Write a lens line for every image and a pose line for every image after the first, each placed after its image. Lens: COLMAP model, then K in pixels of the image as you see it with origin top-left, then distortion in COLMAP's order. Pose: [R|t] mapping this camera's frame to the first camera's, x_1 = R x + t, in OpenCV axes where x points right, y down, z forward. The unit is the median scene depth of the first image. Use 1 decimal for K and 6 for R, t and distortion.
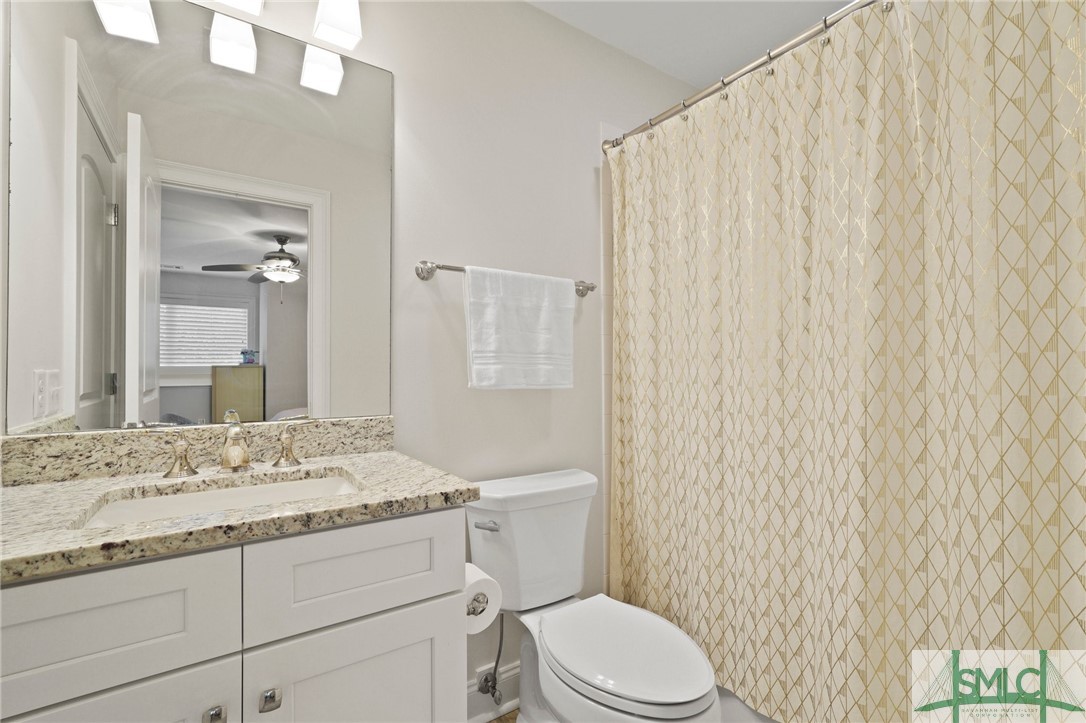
lens RADIAL K [[485.4, 0, 543.0], [0, 485.4, 361.5], [0, 0, 1]] dist [-0.002112, -0.000098]
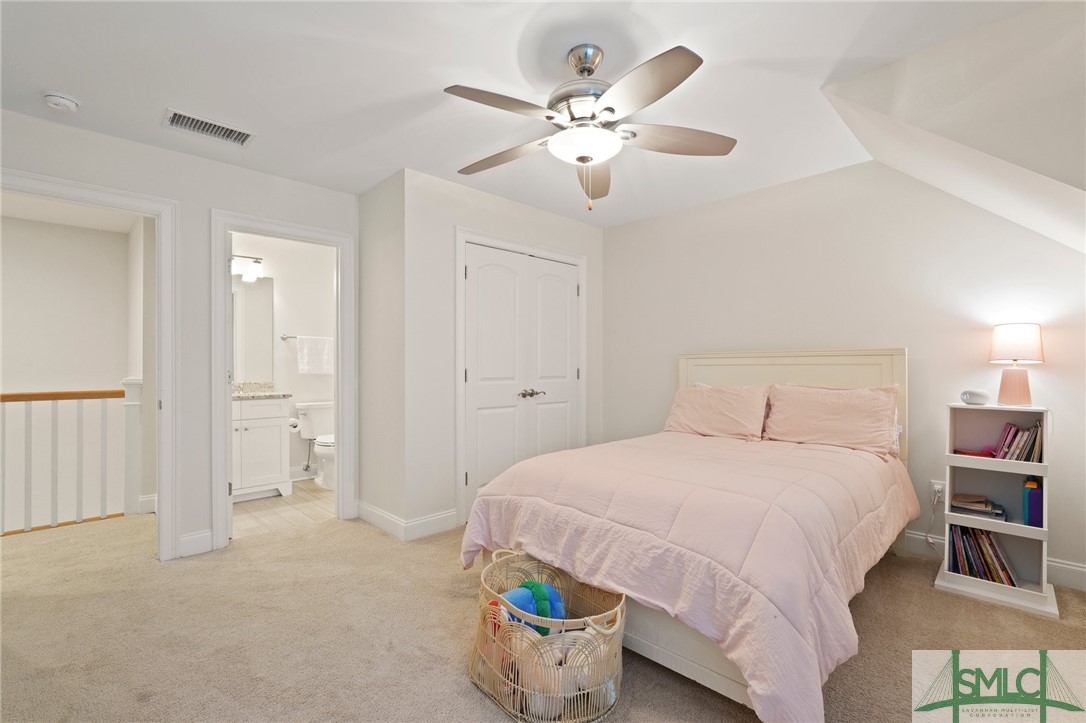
lens RADIAL K [[485.4, 0, 543.0], [0, 485.4, 361.5], [0, 0, 1]] dist [-0.002112, -0.000098]
pose [[0.983097, -0.001859, 0.183075, 0.863823], [0.000735, 0.999980, 0.006209, -0.044479], [-0.183083, -0.005970, 0.983079, -2.498731]]
